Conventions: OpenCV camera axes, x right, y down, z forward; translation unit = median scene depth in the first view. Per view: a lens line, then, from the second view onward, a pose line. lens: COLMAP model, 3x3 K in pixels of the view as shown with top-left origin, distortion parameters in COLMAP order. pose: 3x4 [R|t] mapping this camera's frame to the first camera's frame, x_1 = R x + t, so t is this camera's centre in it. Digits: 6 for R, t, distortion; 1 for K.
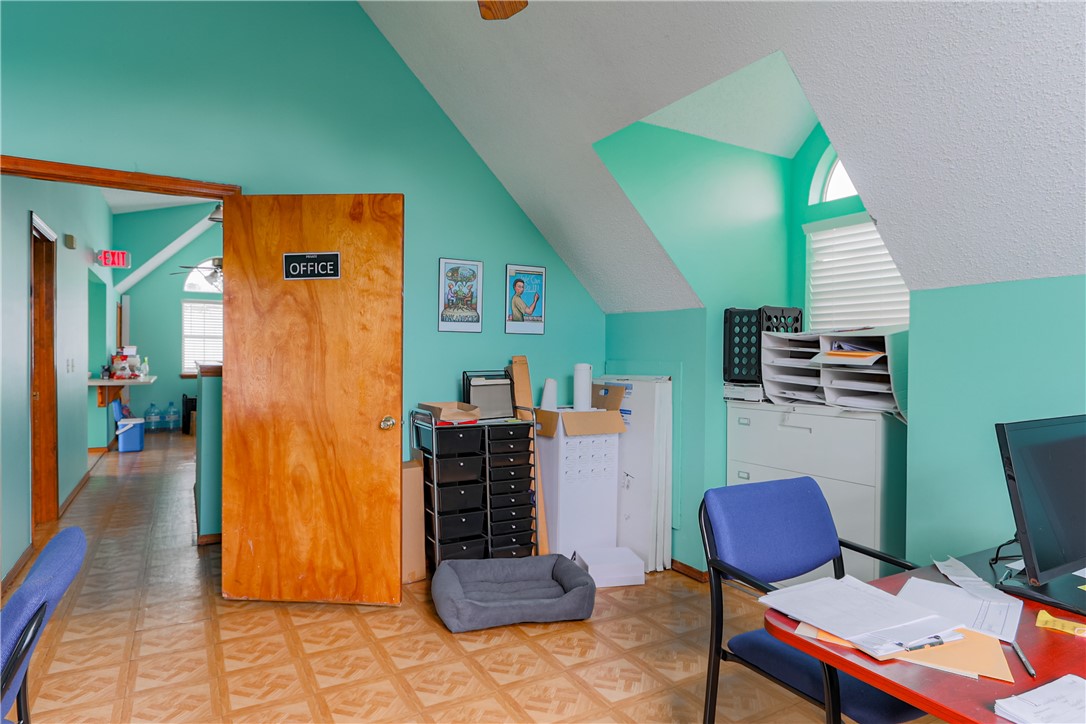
lens RADIAL K [[615.5, 0, 539.4], [0, 615.5, 366.1], [0, 0, 1]] dist [-0.002359, 0.001794]
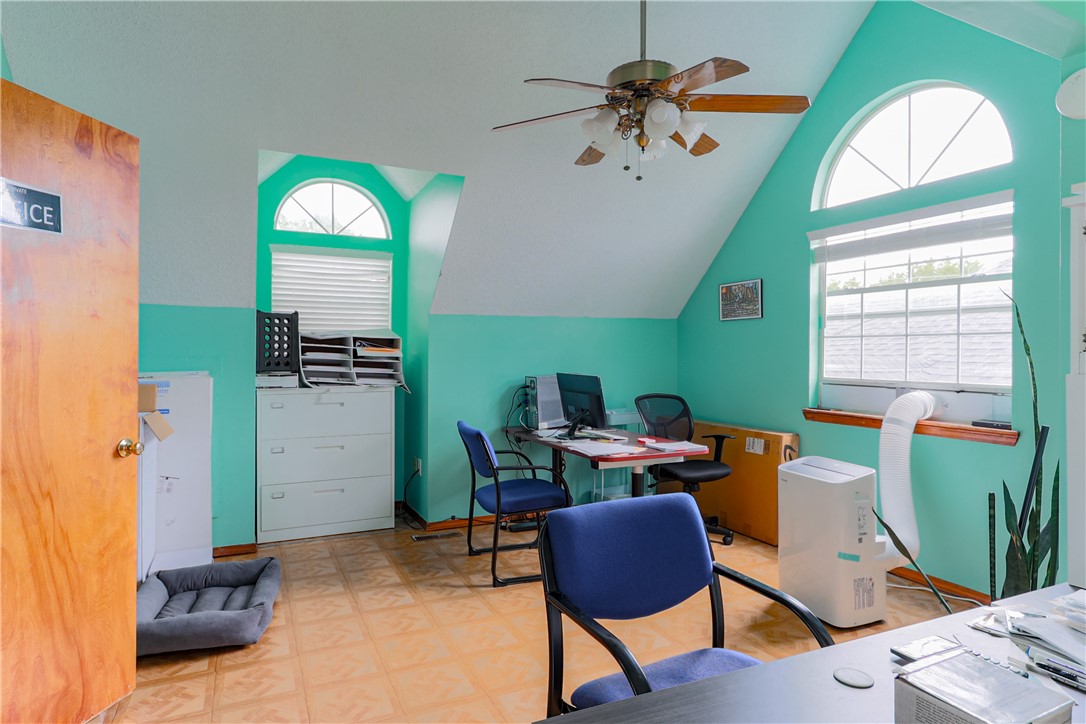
lens RADIAL K [[615.5, 0, 542.8], [0, 615.5, 357.5], [0, 0, 1]] dist [-0.002359, 0.001794]
pose [[0.064051, -0.017840, 0.997787, -0.927269], [0.010606, 0.999796, 0.017196, -0.020884], [-0.997890, 0.009481, 0.064227, 0.454658]]
